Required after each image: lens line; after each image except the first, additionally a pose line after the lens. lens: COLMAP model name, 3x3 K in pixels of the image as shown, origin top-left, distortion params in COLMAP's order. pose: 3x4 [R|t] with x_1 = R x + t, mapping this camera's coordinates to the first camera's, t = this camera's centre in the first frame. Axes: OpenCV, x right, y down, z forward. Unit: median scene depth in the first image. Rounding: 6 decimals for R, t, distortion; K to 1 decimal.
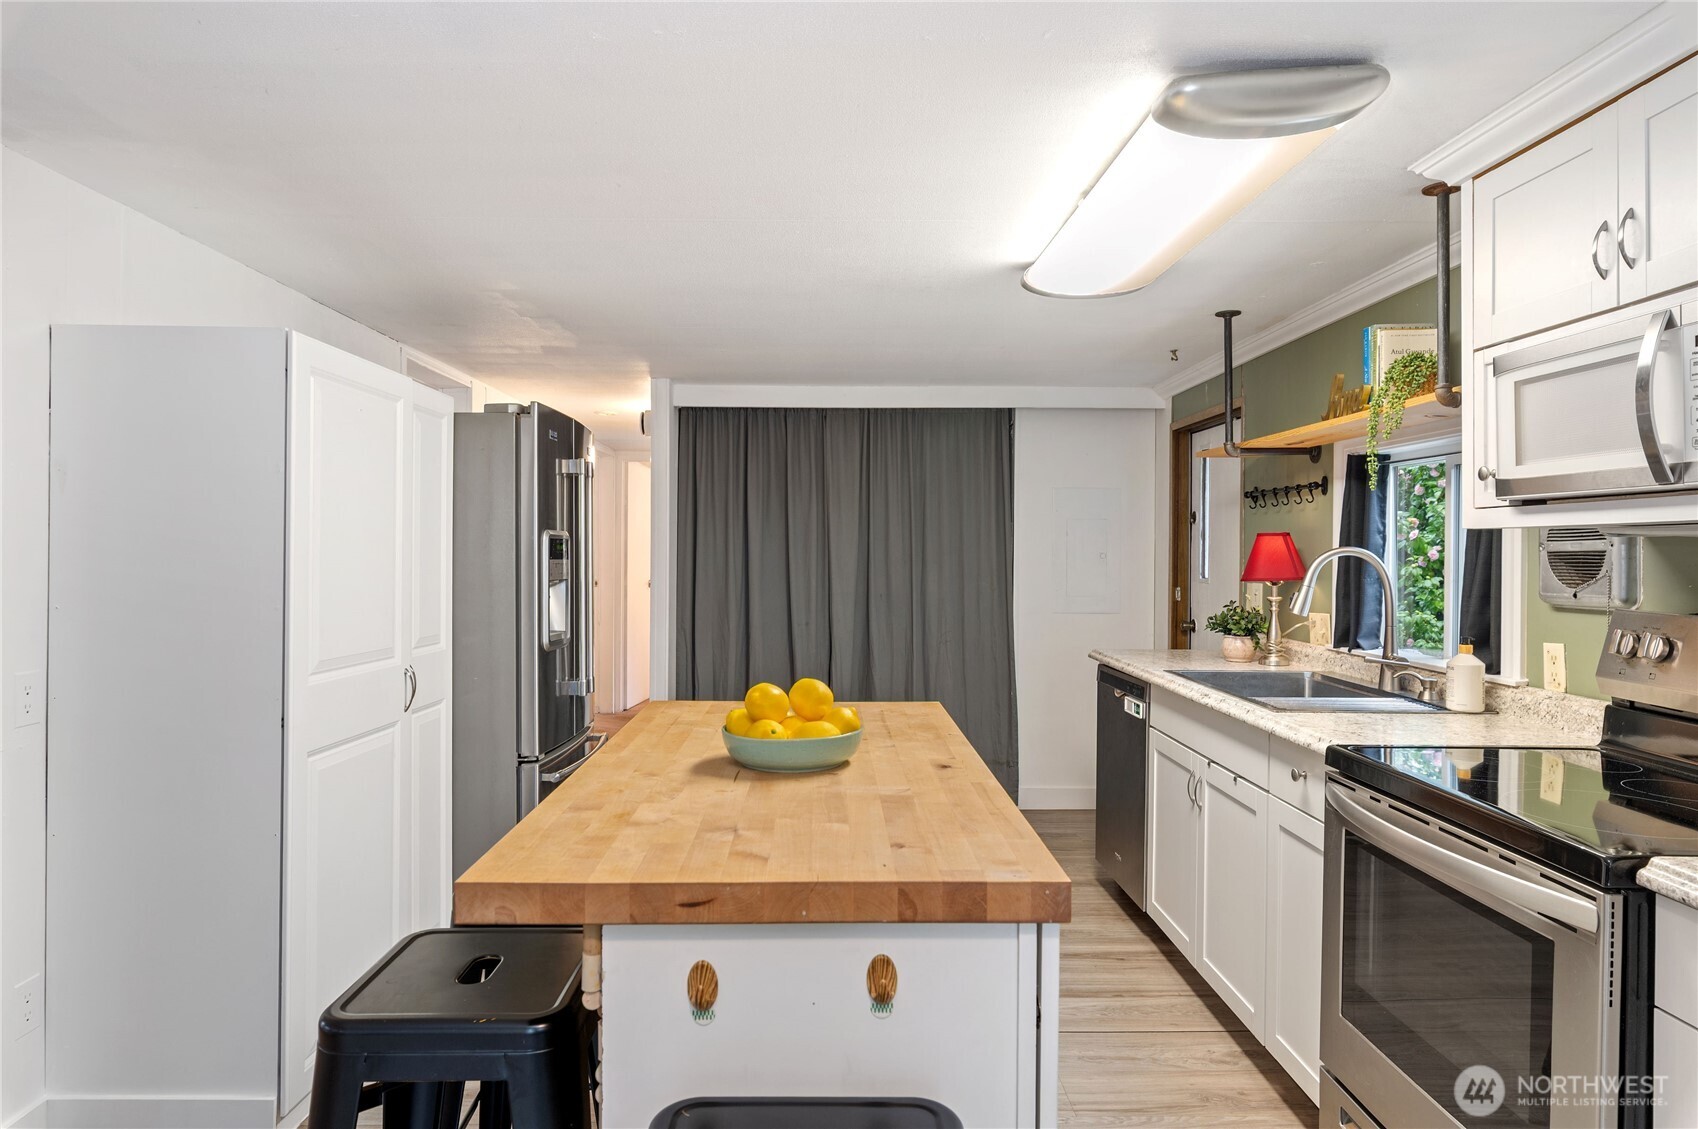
lens RADIAL K [[1024.9, 0, 849.0], [0, 1024.9, 564.5], [0, 0, 1]] dist [0.004715, 0.001580]
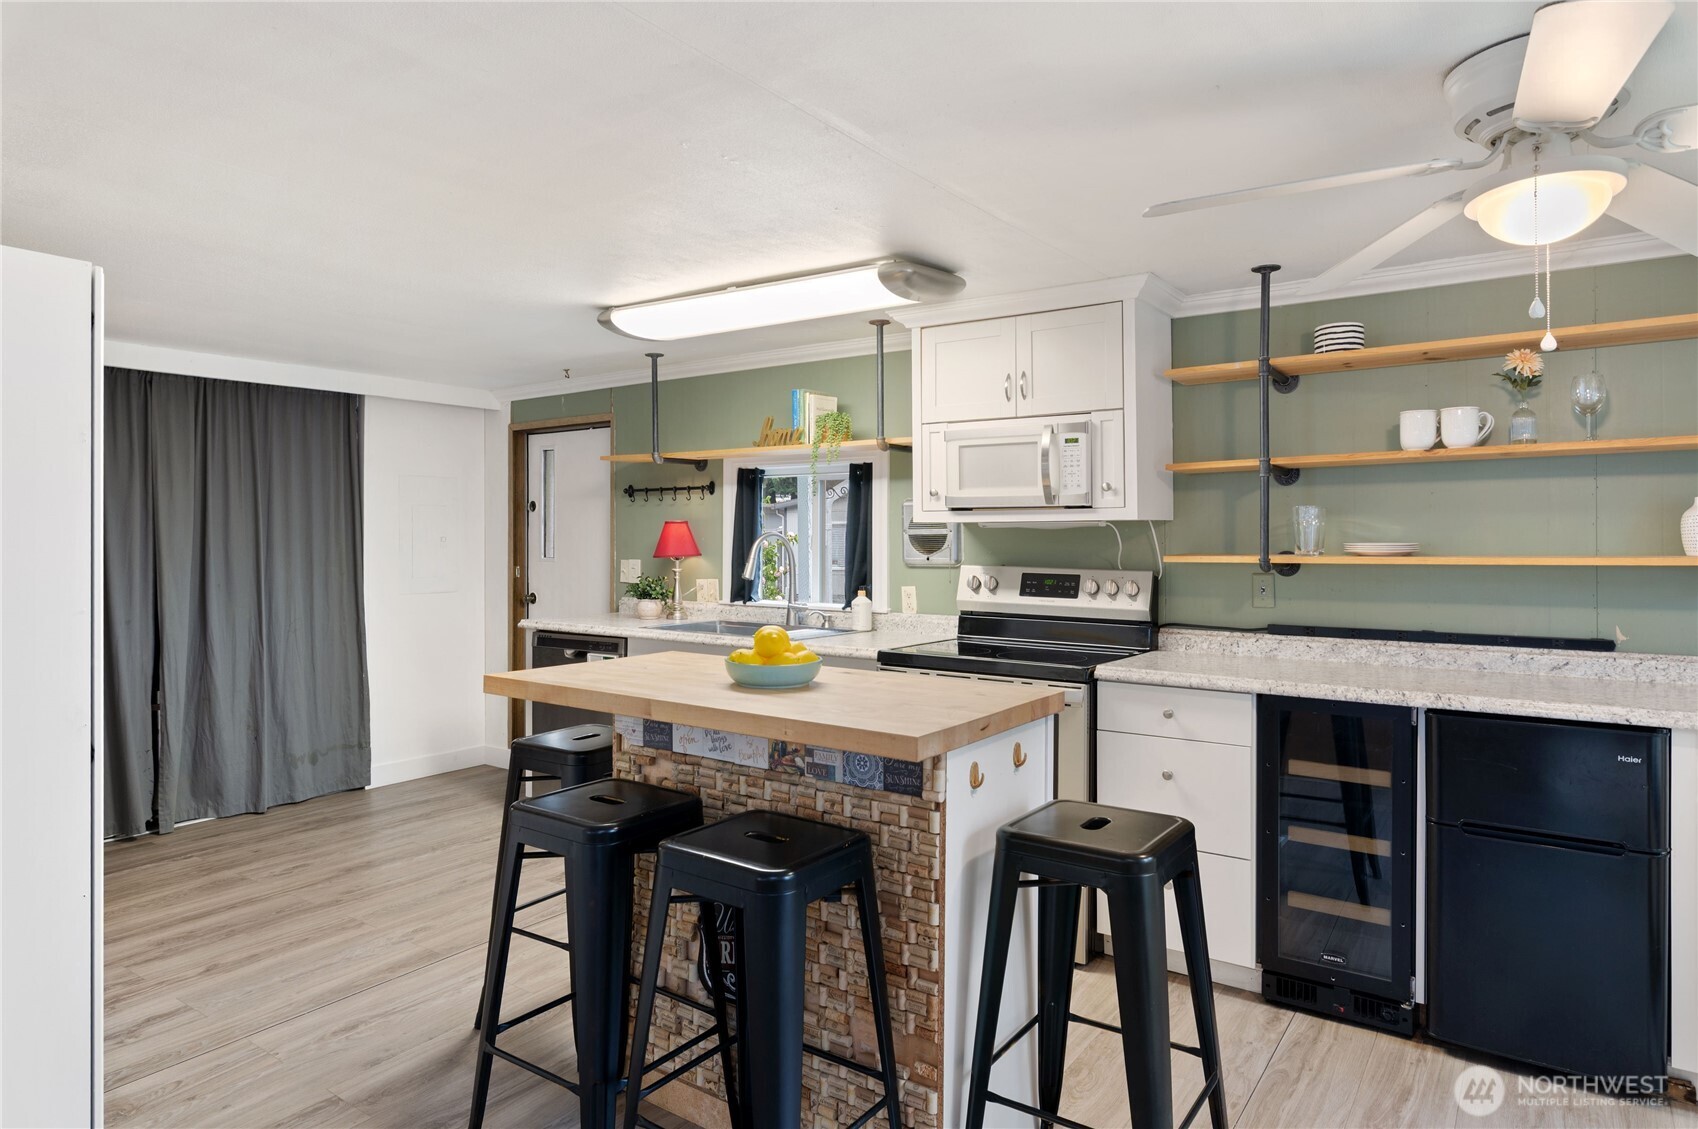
lens RADIAL K [[993.0, 0, 844.2], [0, 993.0, 537.8], [0, 0, 1]] dist [-0.000144, 0.000149]
pose [[0.596476, -0.005533, 0.802612, -0.617672], [0.012778, 0.999915, -0.002604, -0.003409], [-0.802529, 0.011809, 0.596496, 0.051077]]
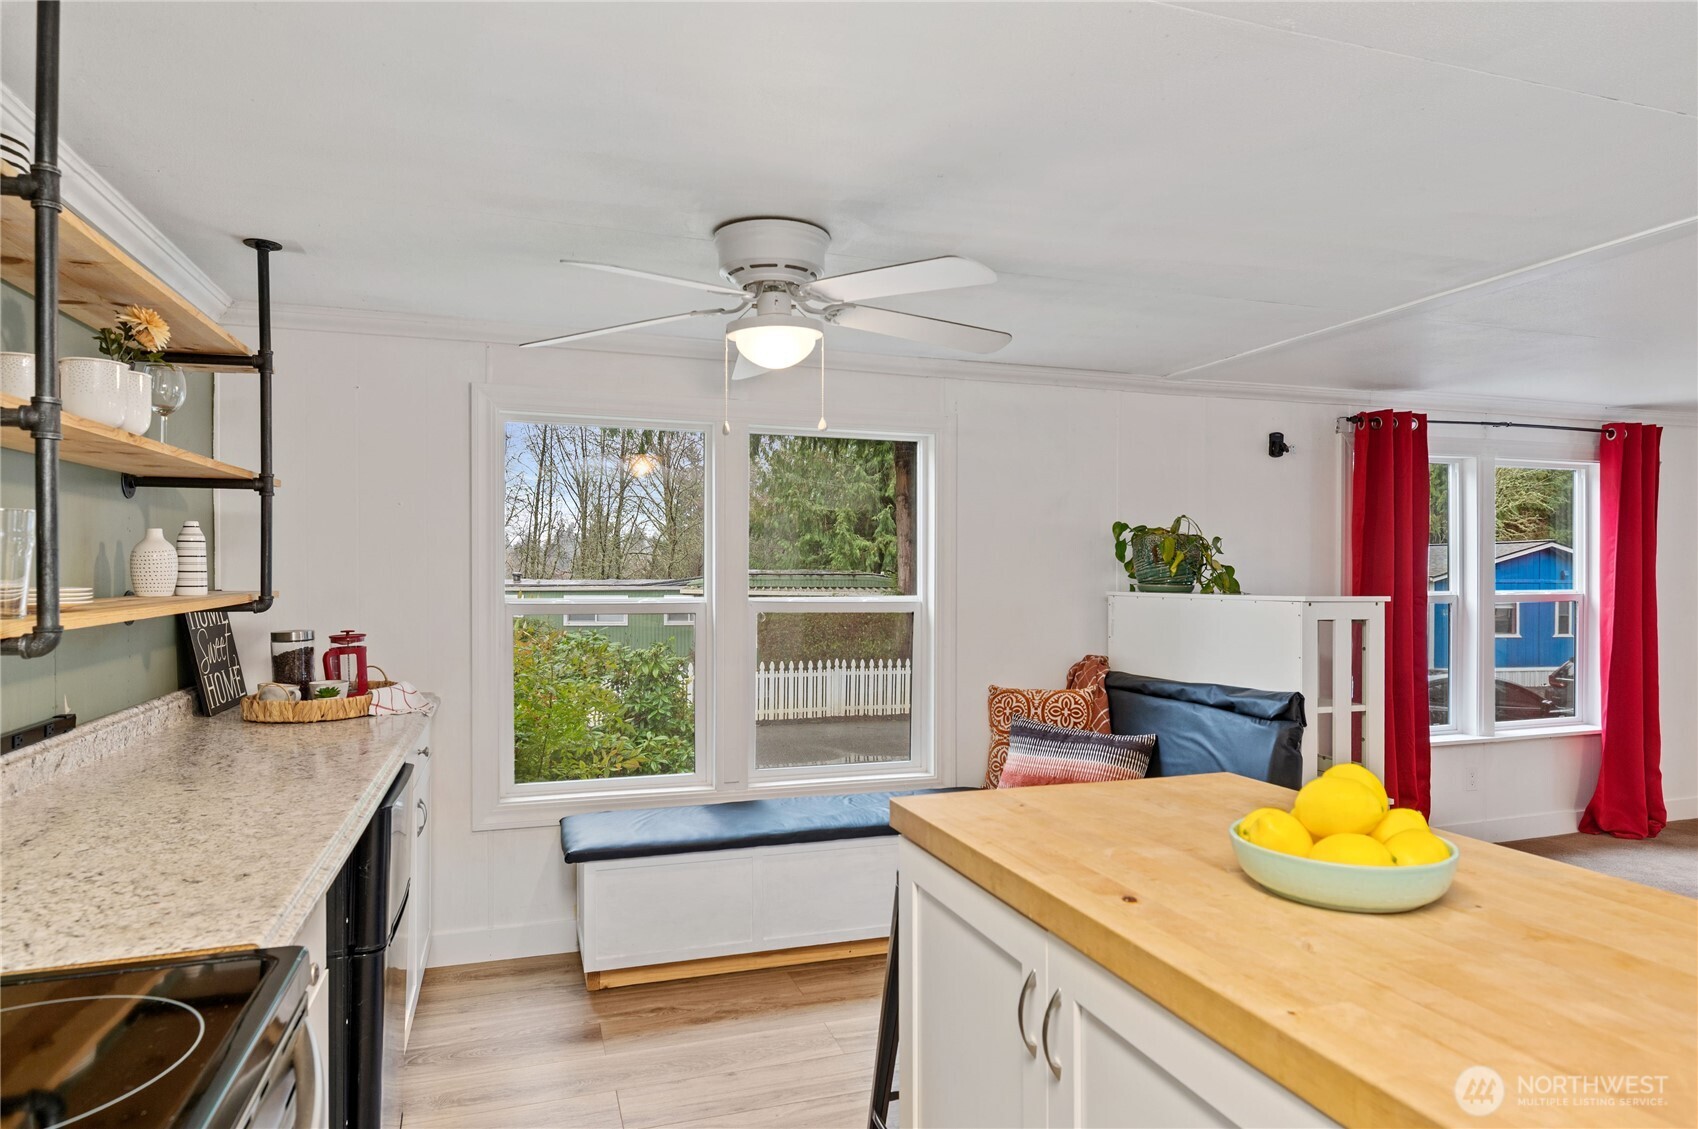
lens RADIAL K [[988.4, 0, 849.0], [0, 988.4, 564.5], [0, 0, 1]] dist [0.002514, 0.000319]
pose [[-0.956287, -0.004462, -0.292396, 0.255071], [-0.005823, 0.999976, 0.003784, -0.010112], [0.292372, 0.005322, -0.956290, 0.848085]]
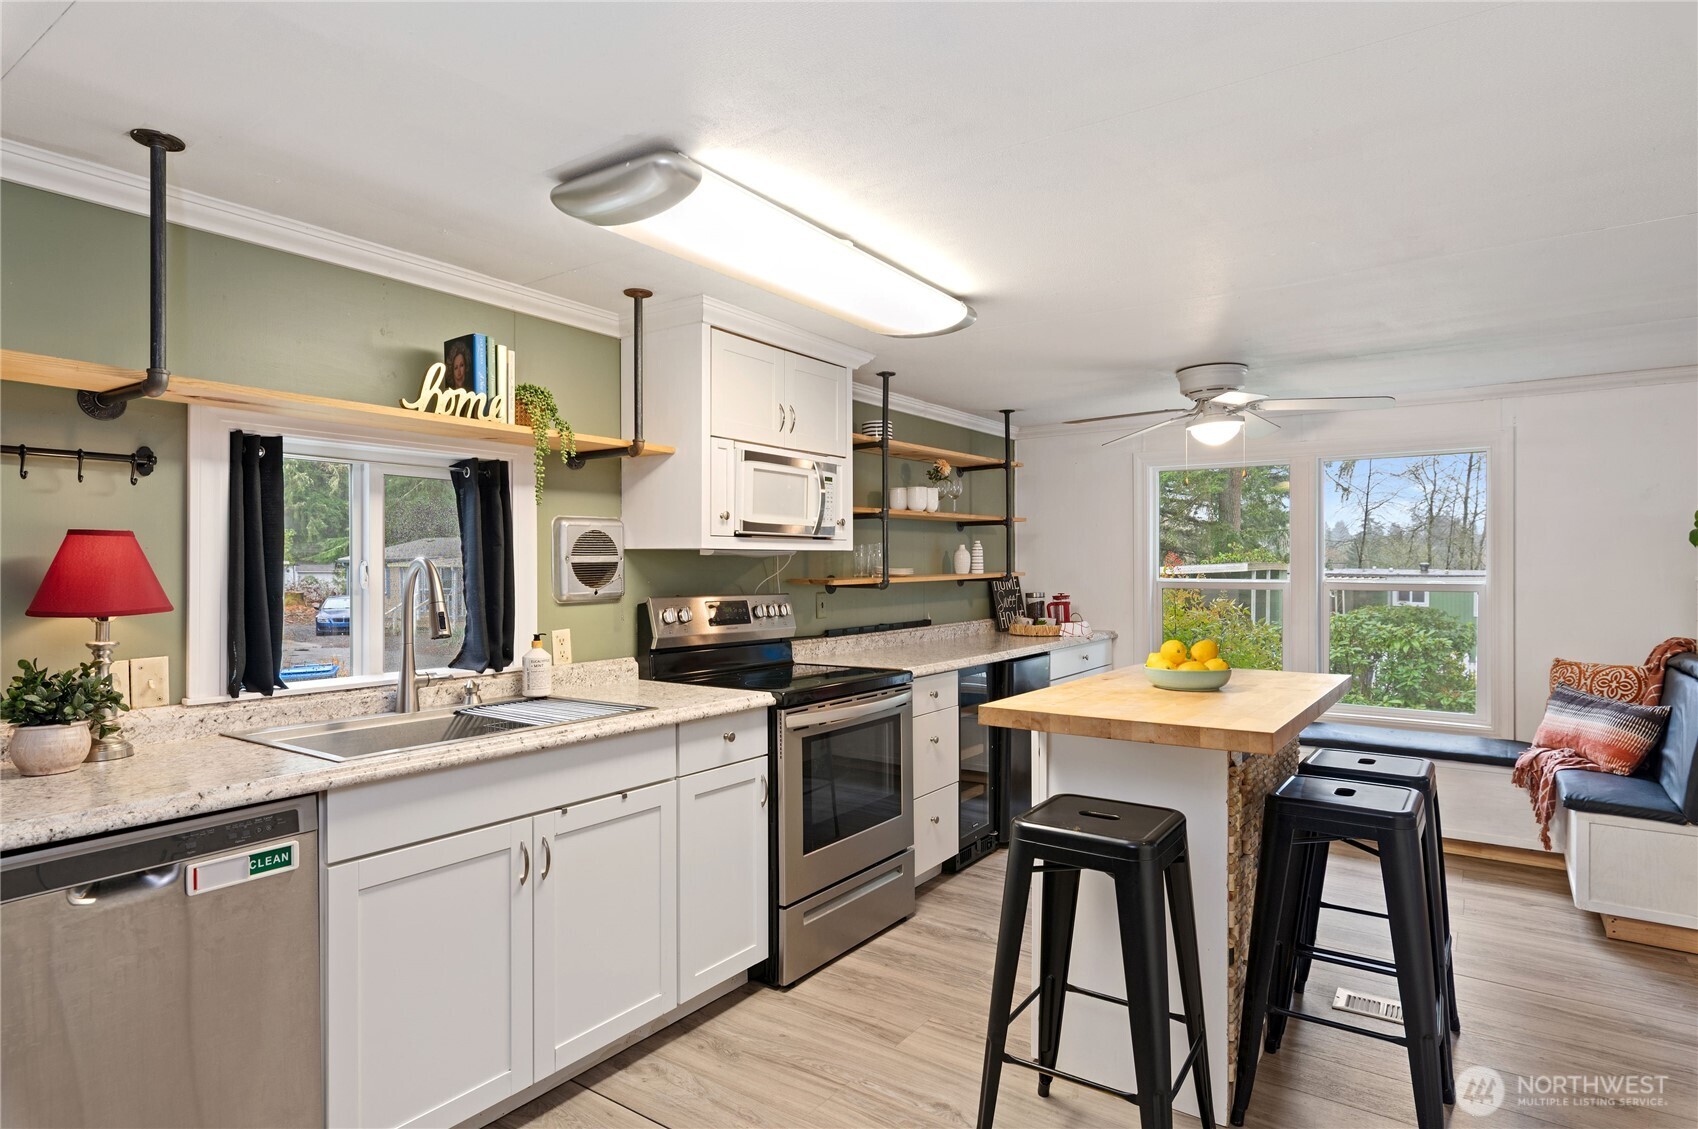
lens RADIAL K [[922.3, 0, 849.0], [0, 922.3, 564.5], [0, 0, 1]] dist [-0.002041, 0.001027]
pose [[-0.803938, 0.003278, 0.594704, -0.288636], [0.011230, 0.999890, 0.009670, -0.014466], [-0.594607, 0.014453, -0.803887, 1.429415]]
